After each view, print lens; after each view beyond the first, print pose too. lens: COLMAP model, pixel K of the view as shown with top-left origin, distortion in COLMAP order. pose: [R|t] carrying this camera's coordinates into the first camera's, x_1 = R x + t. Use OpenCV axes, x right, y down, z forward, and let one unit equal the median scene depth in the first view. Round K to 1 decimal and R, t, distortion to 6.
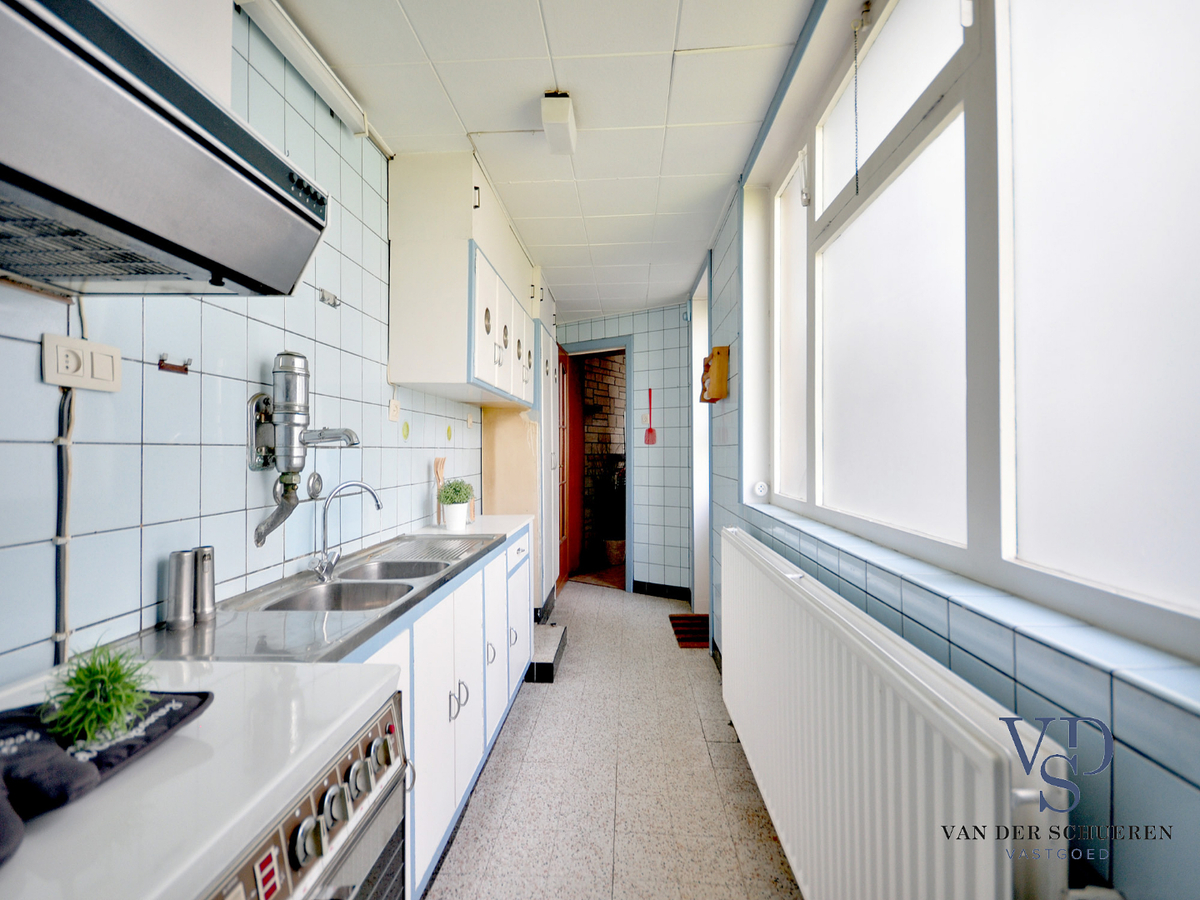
lens RADIAL K [[540.3, 0, 600.3], [0, 540.3, 447.8], [0, 0, 1]] dist [0.002884, -0.000608]
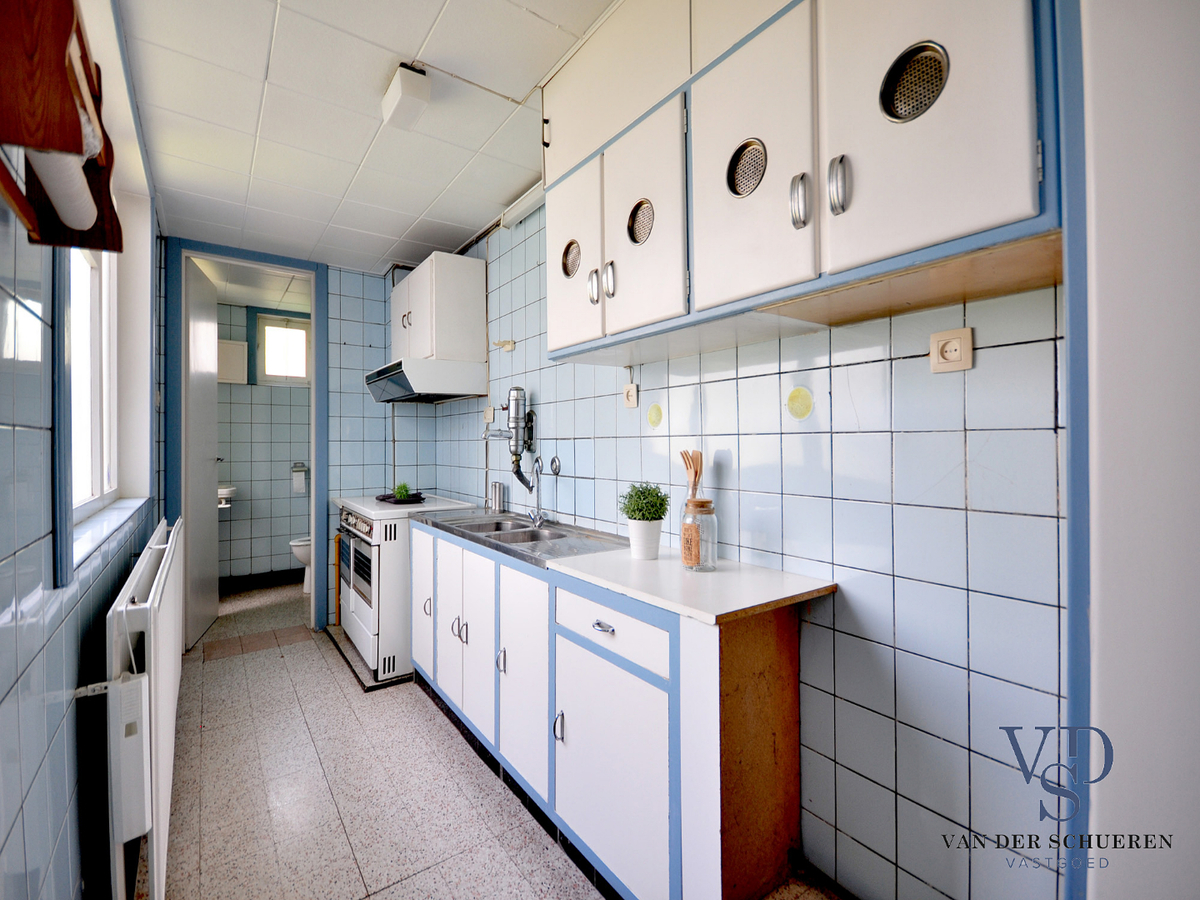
lens RADIAL K [[540.3, 0, 598.3], [0, 540.3, 444.4], [0, 0, 1]] dist [0.002884, -0.000608]
pose [[-0.780318, 0.009371, -0.625313, 0.281360], [0.013651, 0.999905, -0.002050, 0.016932], [0.625234, -0.010136, -0.780371, 2.130789]]
